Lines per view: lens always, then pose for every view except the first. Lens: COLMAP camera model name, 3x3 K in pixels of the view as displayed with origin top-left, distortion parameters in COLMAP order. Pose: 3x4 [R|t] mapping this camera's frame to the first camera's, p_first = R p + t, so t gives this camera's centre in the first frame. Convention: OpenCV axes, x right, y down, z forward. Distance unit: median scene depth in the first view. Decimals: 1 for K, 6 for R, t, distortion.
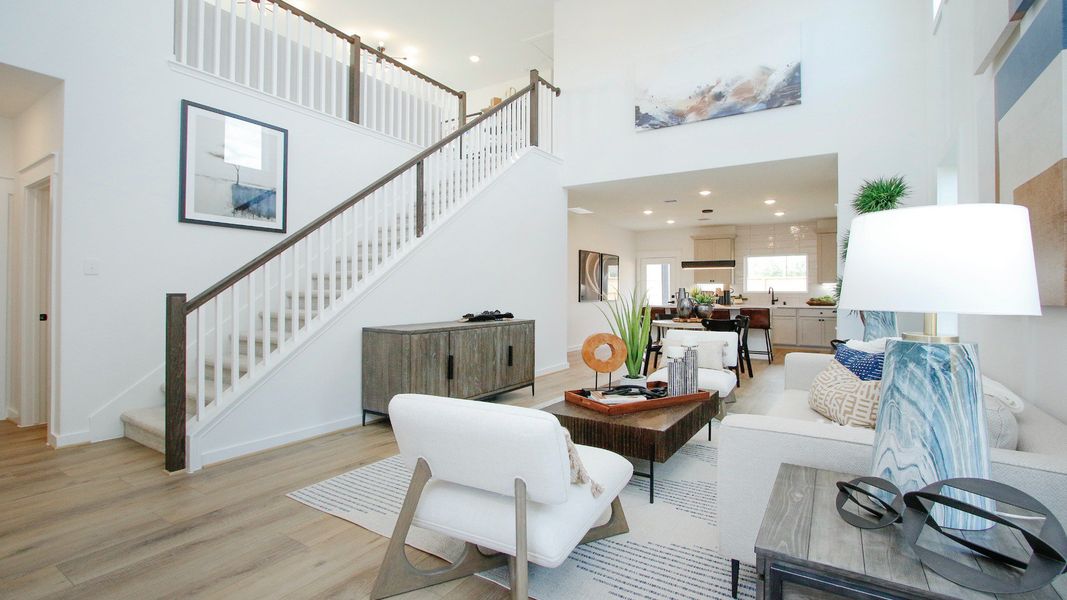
lens RADIAL K [[491.1, 0, 529.0], [0, 491.1, 288.7], [0, 0, 1]] dist [-0.017020, 0.002599]
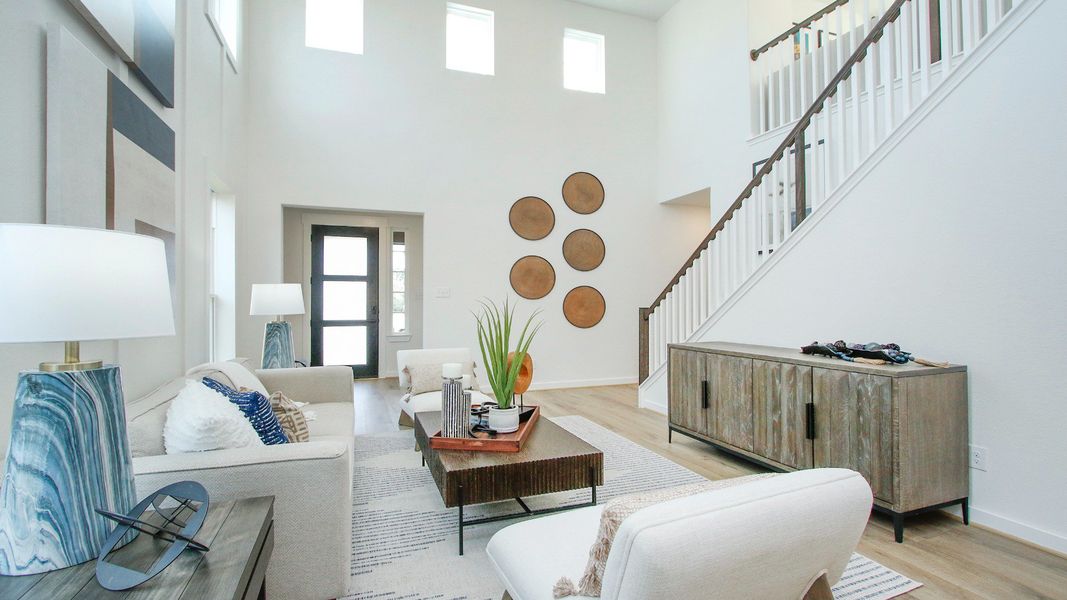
lens RADIAL K [[491.1, 0, 536.5], [0, 491.1, 300.6], [0, 0, 1]] dist [-0.017020, 0.002599]
pose [[-0.605236, -0.004374, -0.796034, 0.379713], [0.009310, 0.999878, -0.012573, 0.001203], [0.795992, -0.015021, -0.605121, 0.690329]]
